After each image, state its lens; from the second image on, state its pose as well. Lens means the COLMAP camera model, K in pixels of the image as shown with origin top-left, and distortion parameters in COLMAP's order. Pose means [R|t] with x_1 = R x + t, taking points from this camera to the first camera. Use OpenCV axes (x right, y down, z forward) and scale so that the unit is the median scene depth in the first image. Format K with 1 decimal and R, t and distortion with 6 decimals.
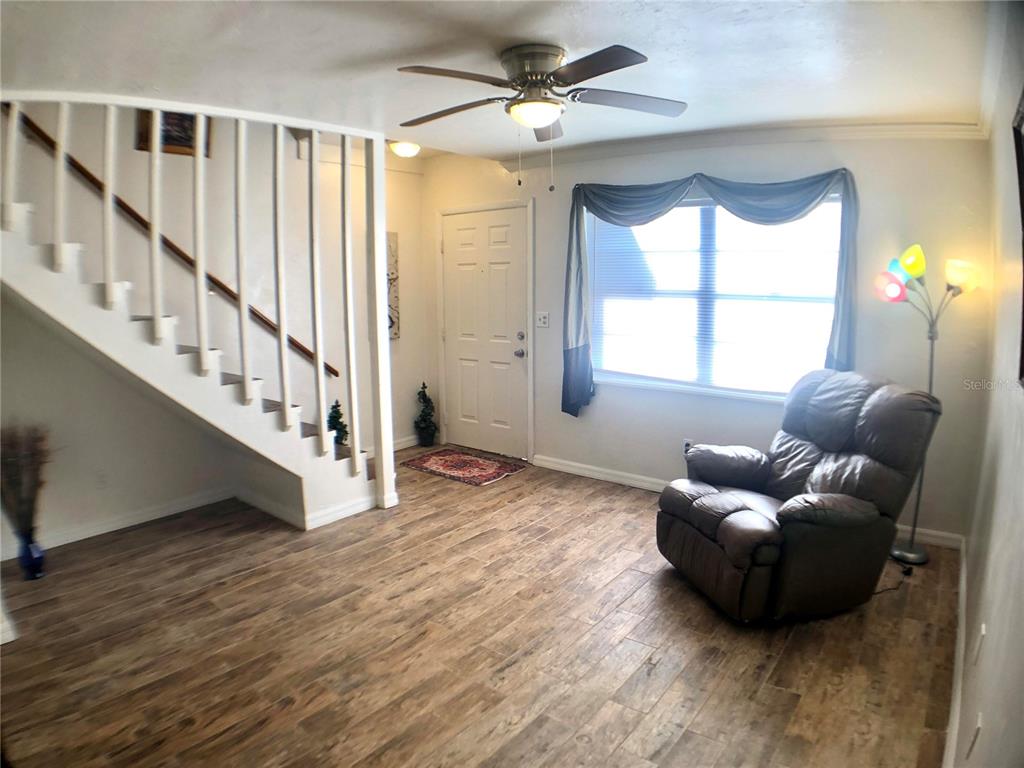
lens RADIAL K [[649.5, 0, 510.8], [0, 649.5, 406.0], [0, 0, 1]] dist [-0.210862, 0.031344]
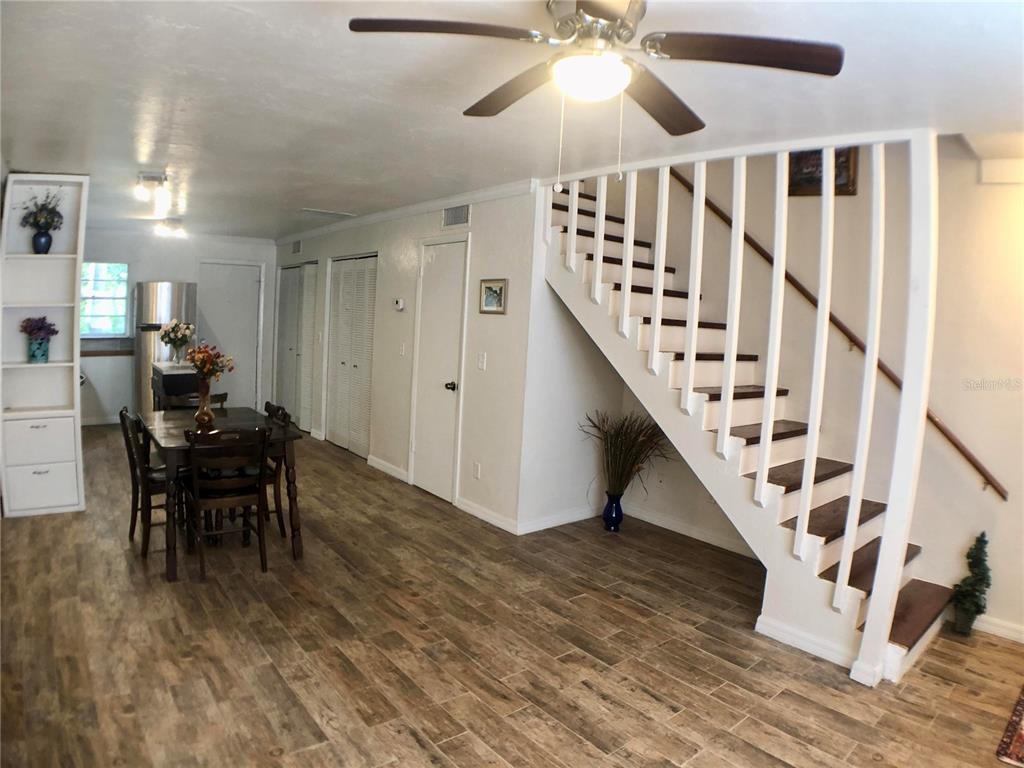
lens RADIAL K [[649.5, 0, 510.8], [0, 649.5, 406.0], [0, 0, 1]] dist [-0.210862, 0.031344]
pose [[-0.253429, 0.133411, -0.958110, 0.607330], [-0.231944, 0.953172, 0.194075, -0.206481], [0.939136, 0.271412, -0.210617, 0.961726]]
